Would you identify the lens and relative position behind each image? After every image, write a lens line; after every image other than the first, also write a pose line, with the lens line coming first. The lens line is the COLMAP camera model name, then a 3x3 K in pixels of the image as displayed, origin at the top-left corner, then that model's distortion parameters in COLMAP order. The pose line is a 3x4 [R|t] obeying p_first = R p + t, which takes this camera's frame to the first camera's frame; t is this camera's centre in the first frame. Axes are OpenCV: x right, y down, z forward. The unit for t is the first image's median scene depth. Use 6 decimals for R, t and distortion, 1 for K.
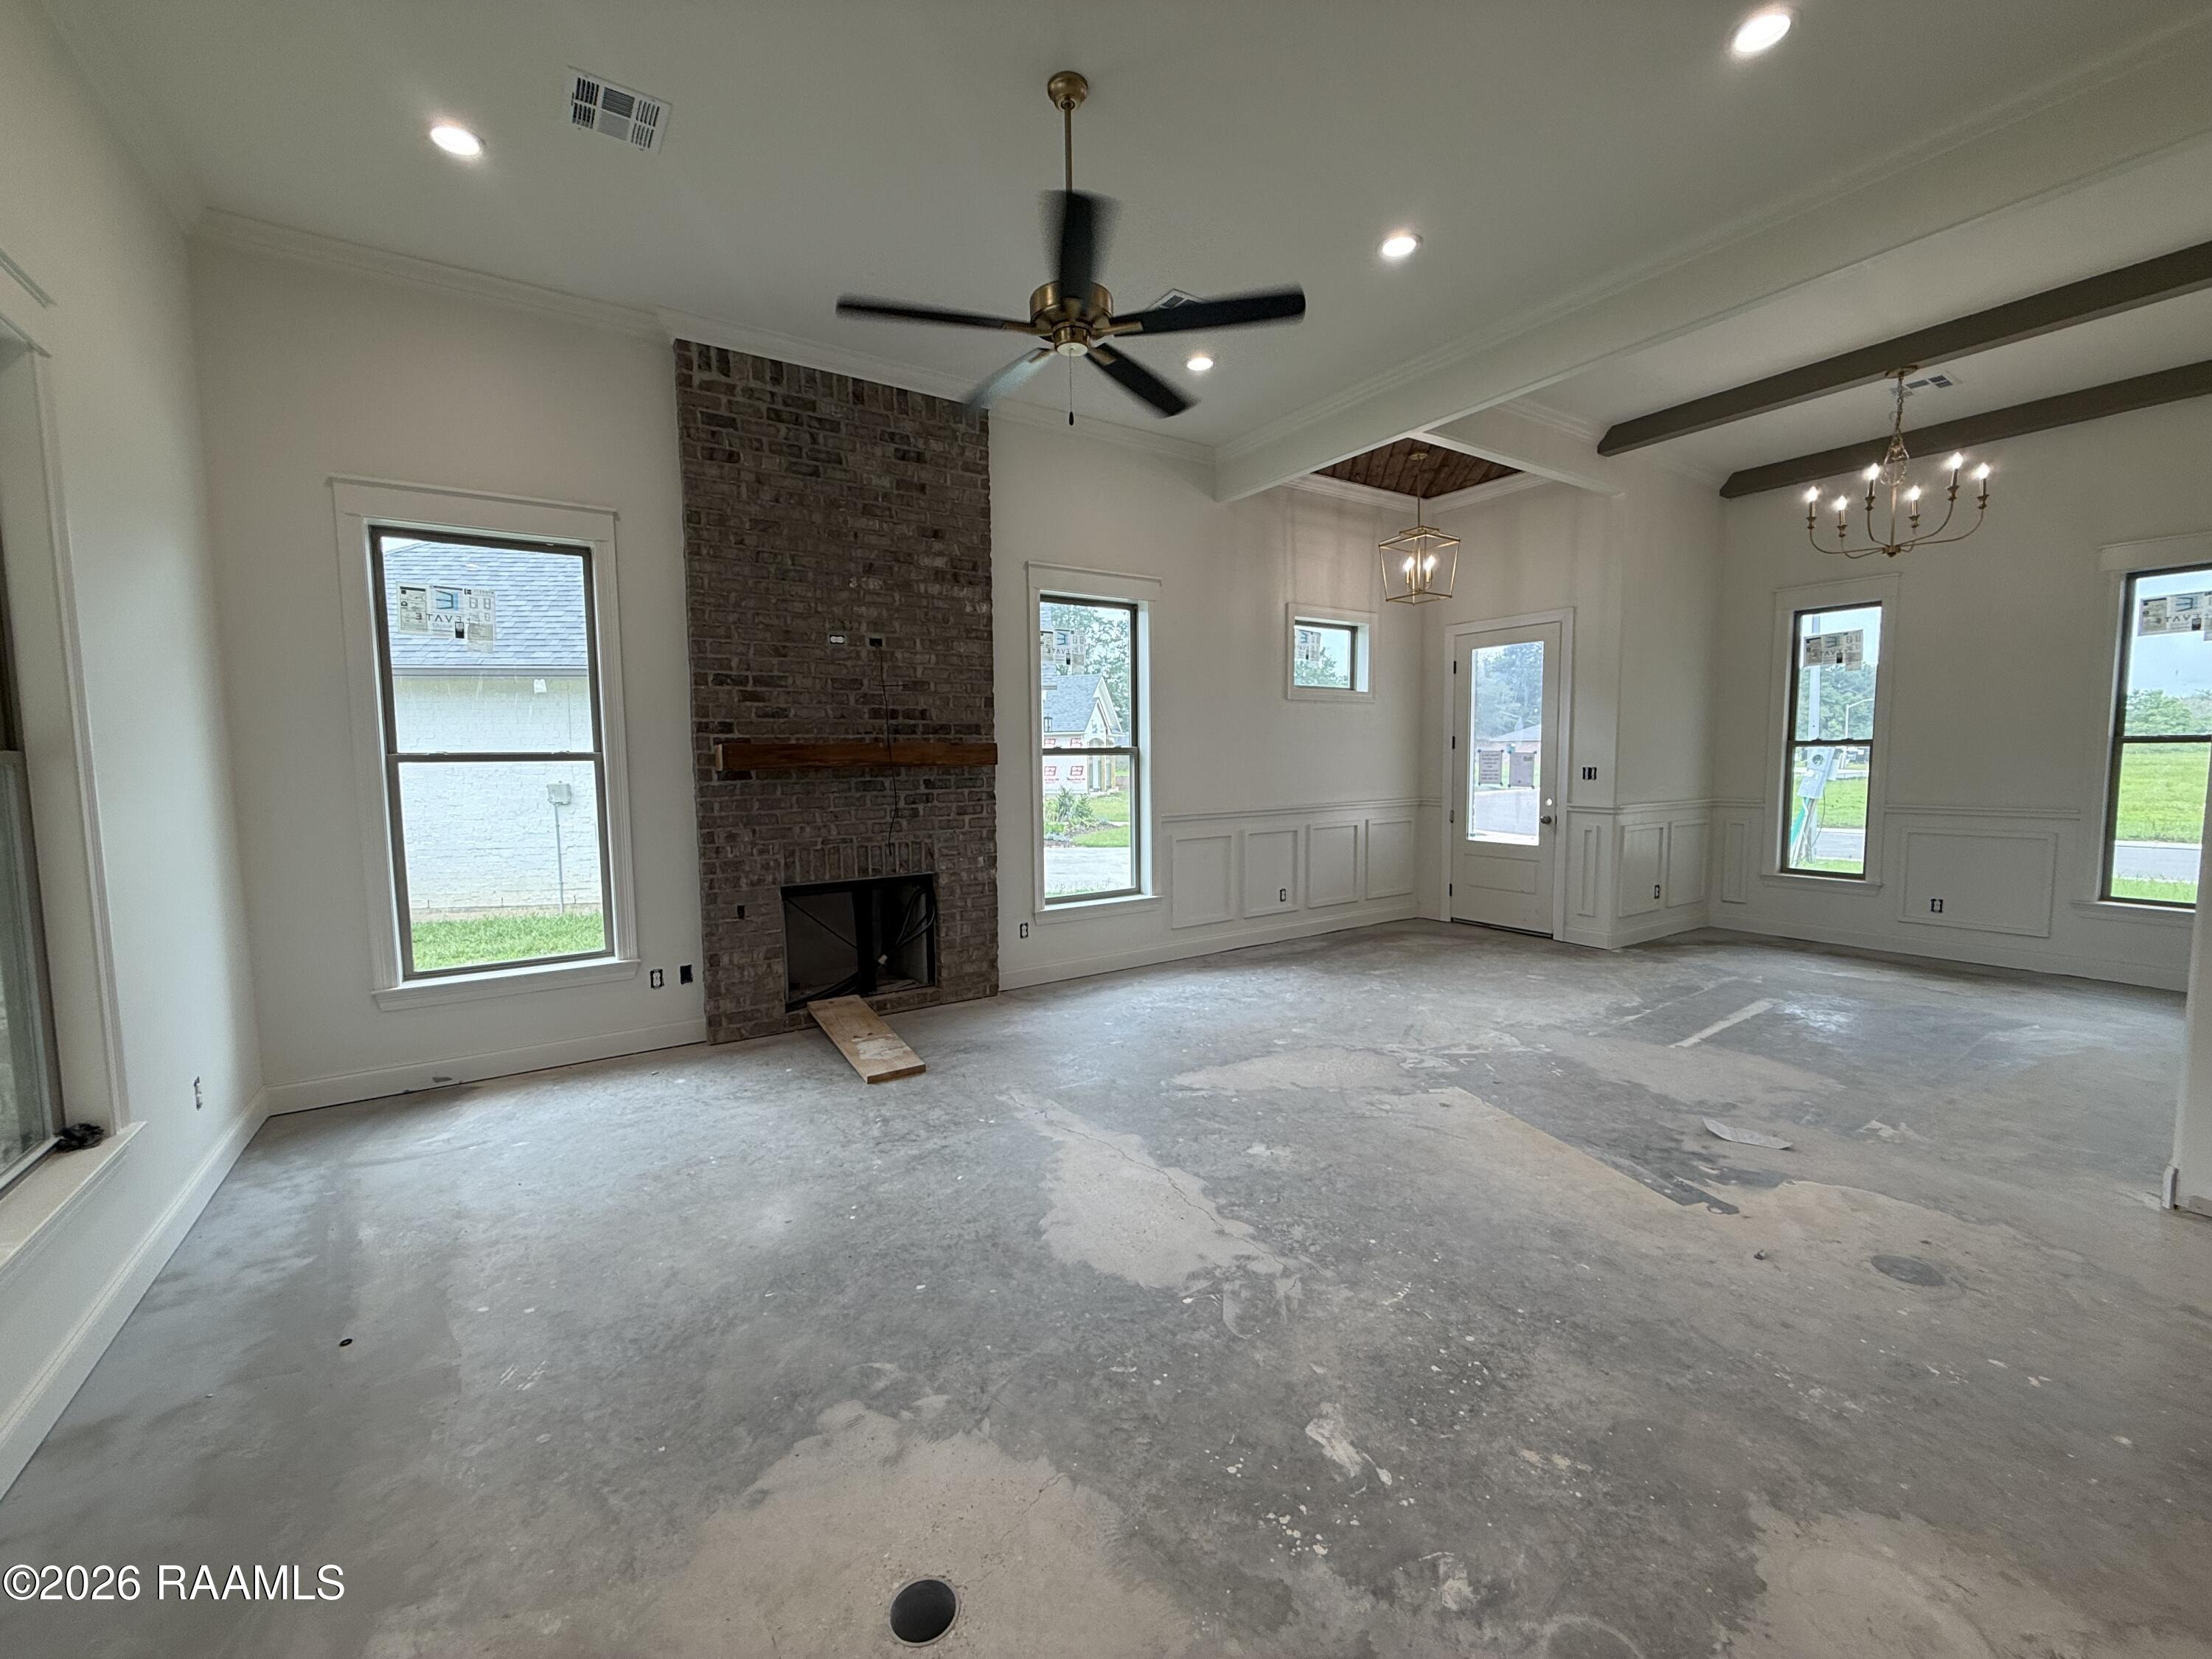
lens RADIAL K [[886.5, 0, 1109.4], [0, 886.5, 821.7], [0, 0, 1]] dist [0.002385, -0.000316]
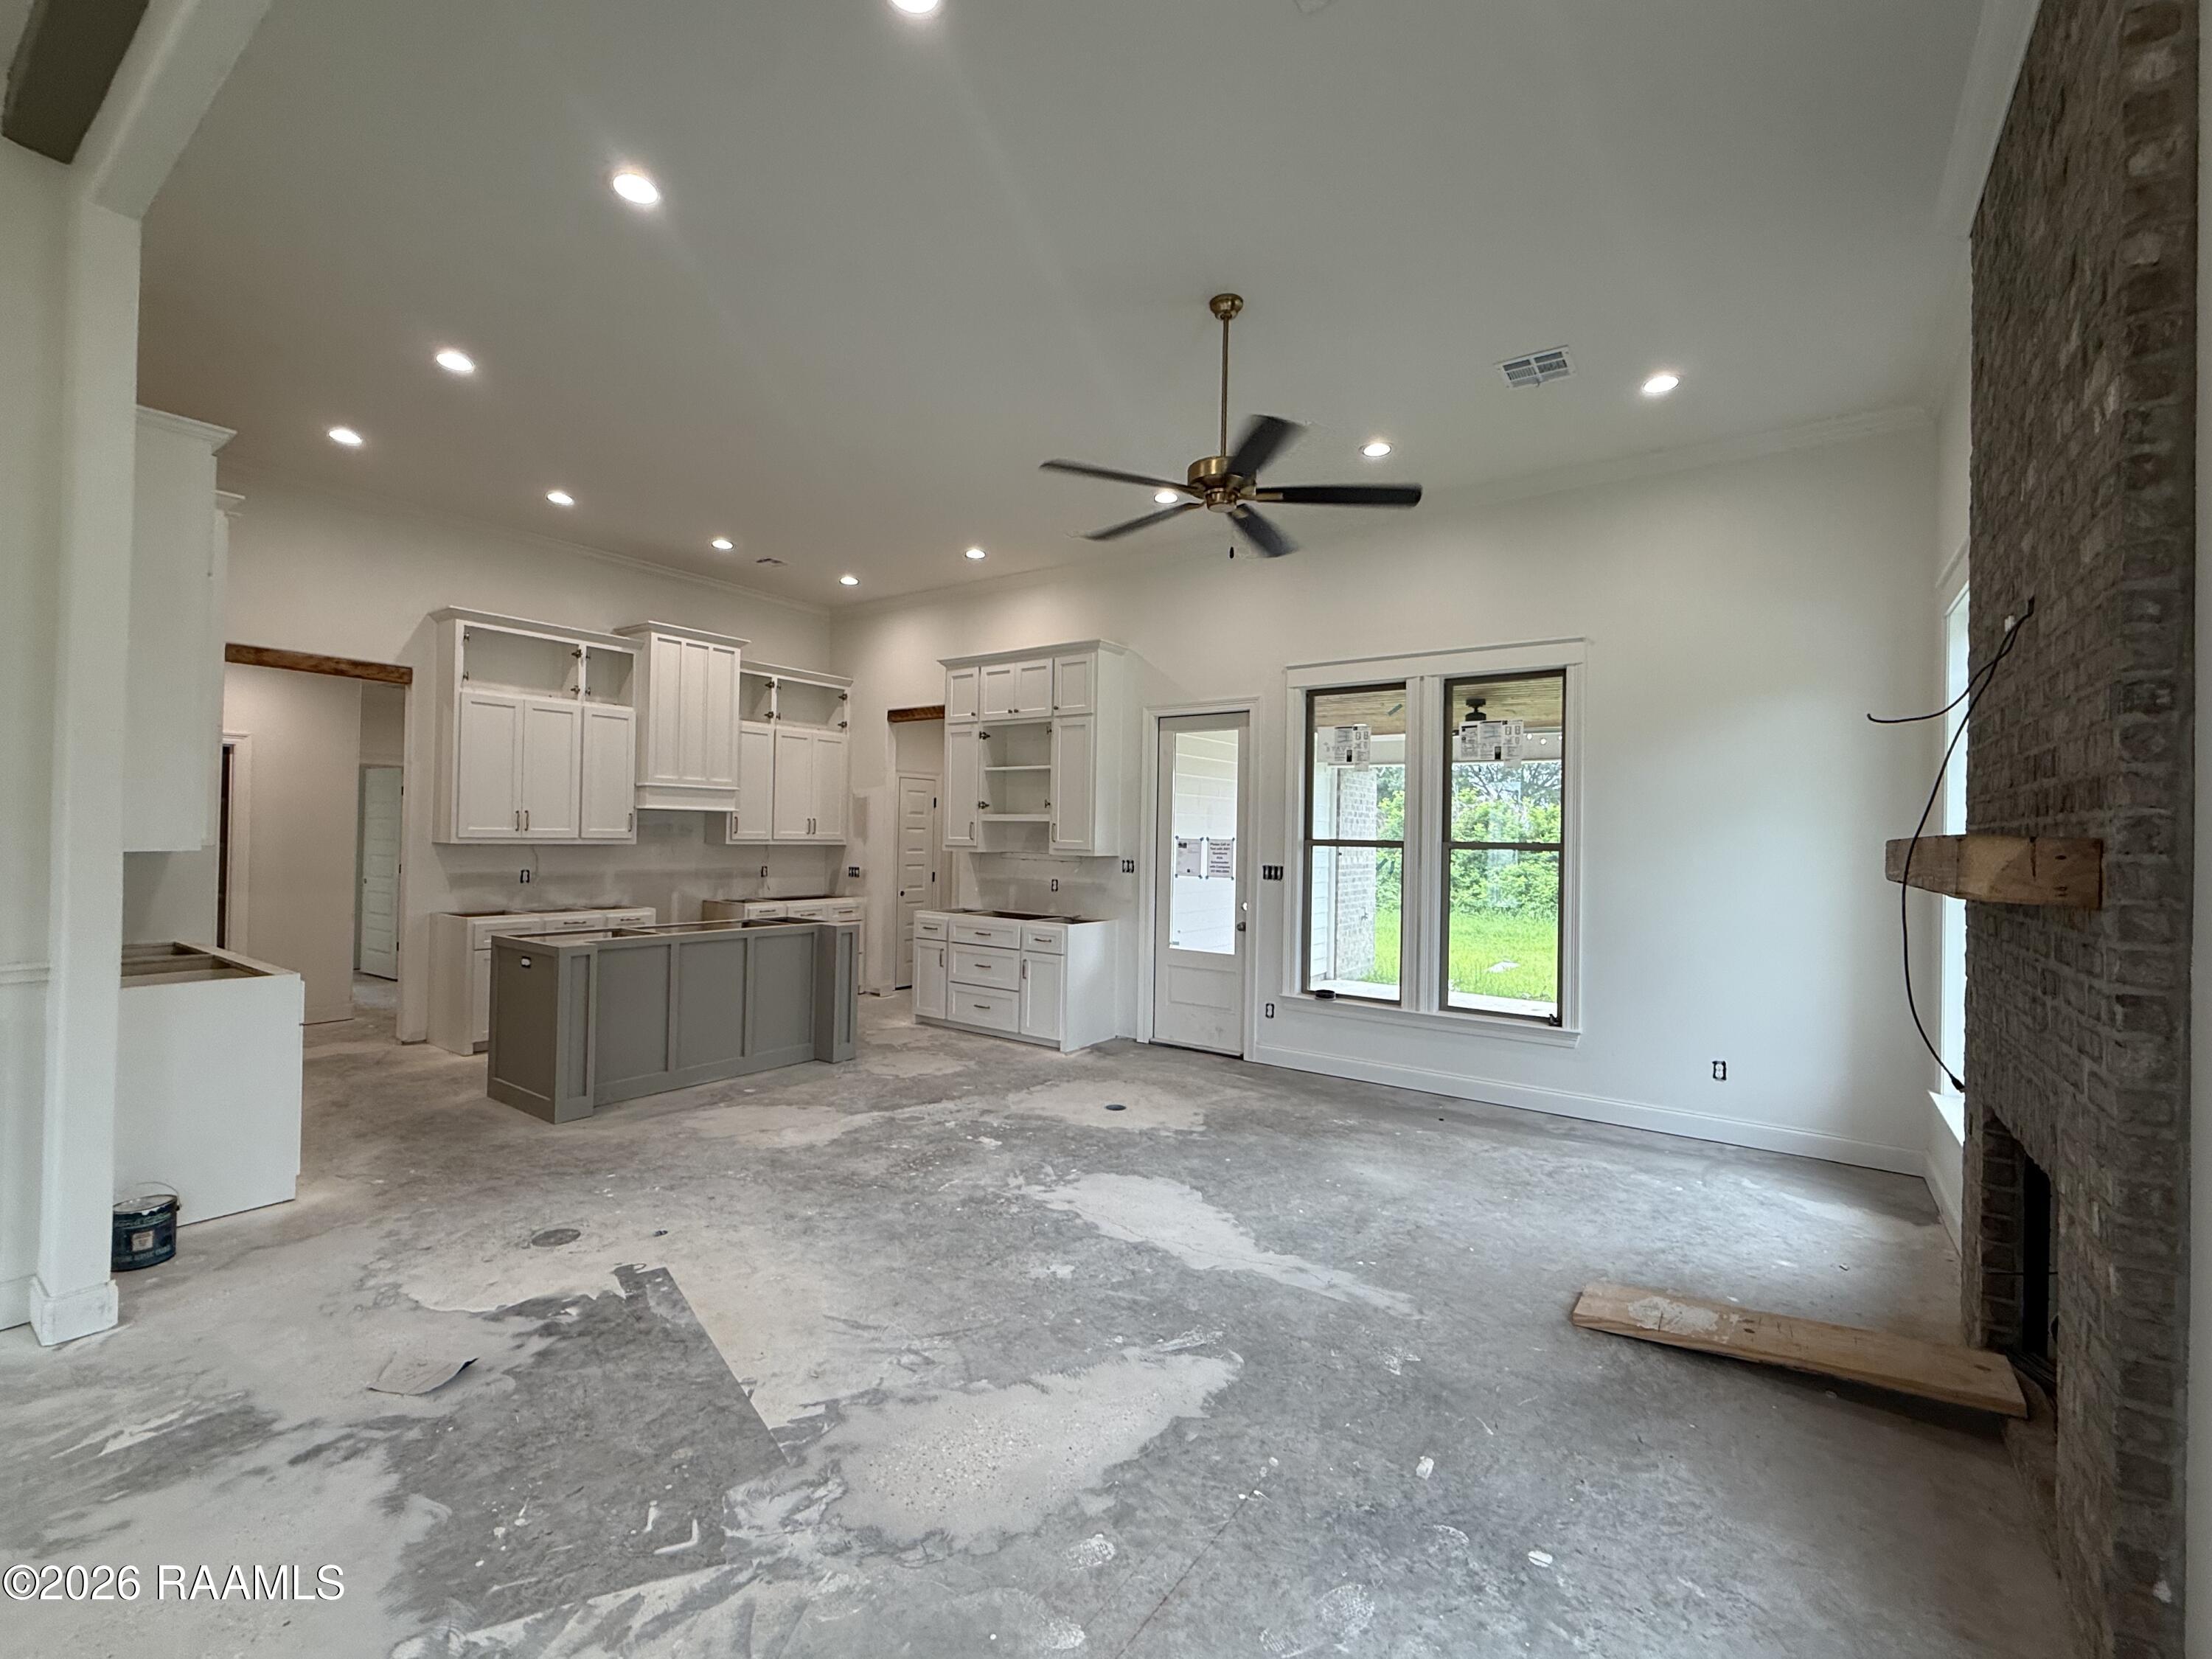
lens RADIAL K [[974.8, 0, 1107.3], [0, 974.8, 830.2], [0, 0, 1]] dist [-0.000424, -0.000051]
pose [[-0.938015, -0.009214, -0.346473, 0.508637], [-0.035745, 0.996888, 0.070262, -0.174093], [0.344747, 0.078292, -0.935425, 2.034939]]
